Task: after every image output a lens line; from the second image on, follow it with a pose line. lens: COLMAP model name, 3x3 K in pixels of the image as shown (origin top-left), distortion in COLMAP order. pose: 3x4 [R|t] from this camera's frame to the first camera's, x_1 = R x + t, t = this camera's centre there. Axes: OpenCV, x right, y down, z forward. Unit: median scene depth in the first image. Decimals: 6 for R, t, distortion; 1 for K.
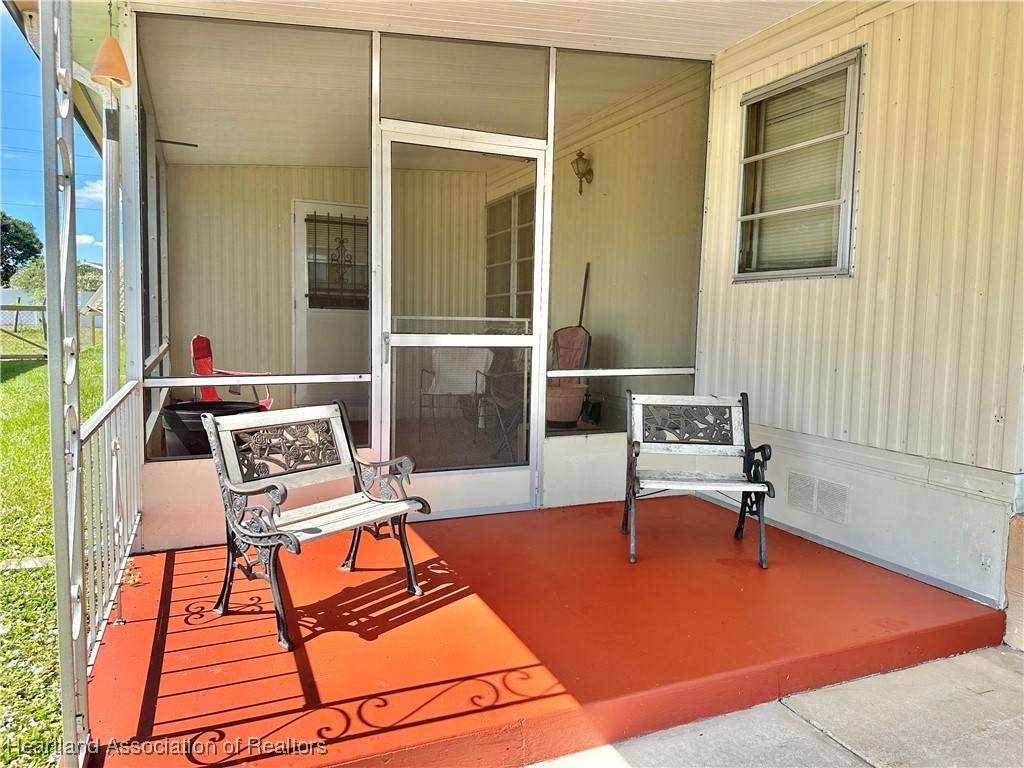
lens RADIAL K [[736.9, 0, 515.5], [0, 736.9, 386.1], [0, 0, 1]] dist [0.033219, -0.007467]
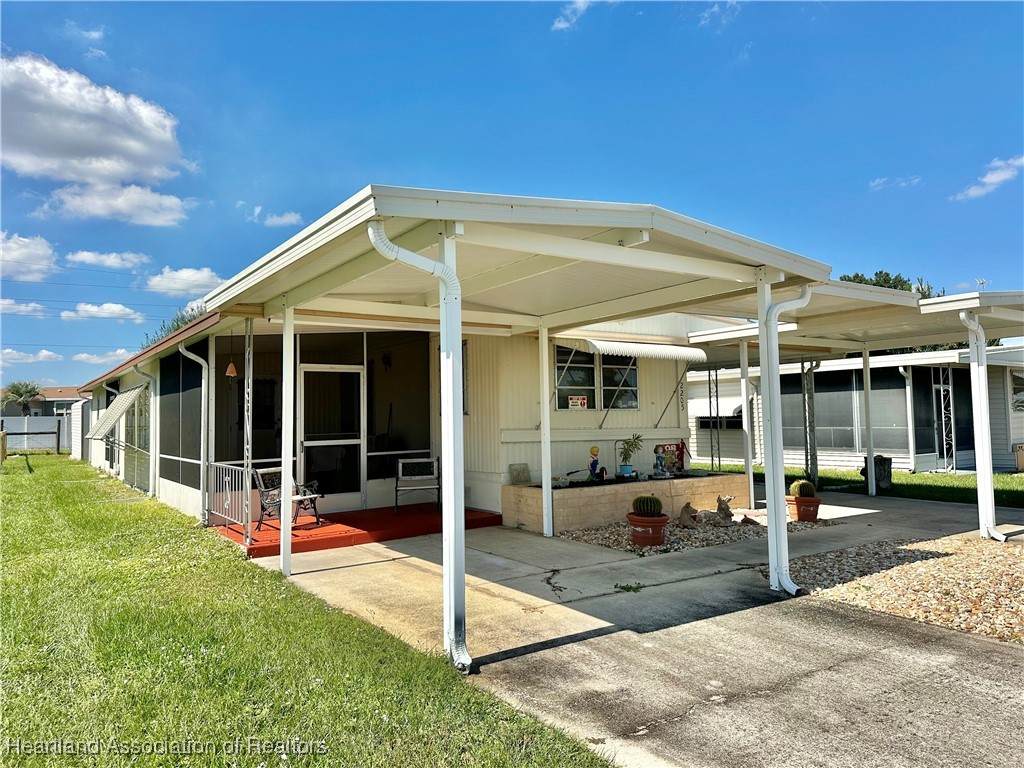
lens RADIAL K [[736.9, 0, 520.6], [0, 736.9, 376.6], [0, 0, 1]] dist [0.033219, -0.007467]
pose [[0.979593, -0.030145, 0.198718, 0.068154], [0.059373, 0.987968, -0.142810, 0.120101], [-0.192022, 0.151694, 0.969596, -1.687215]]
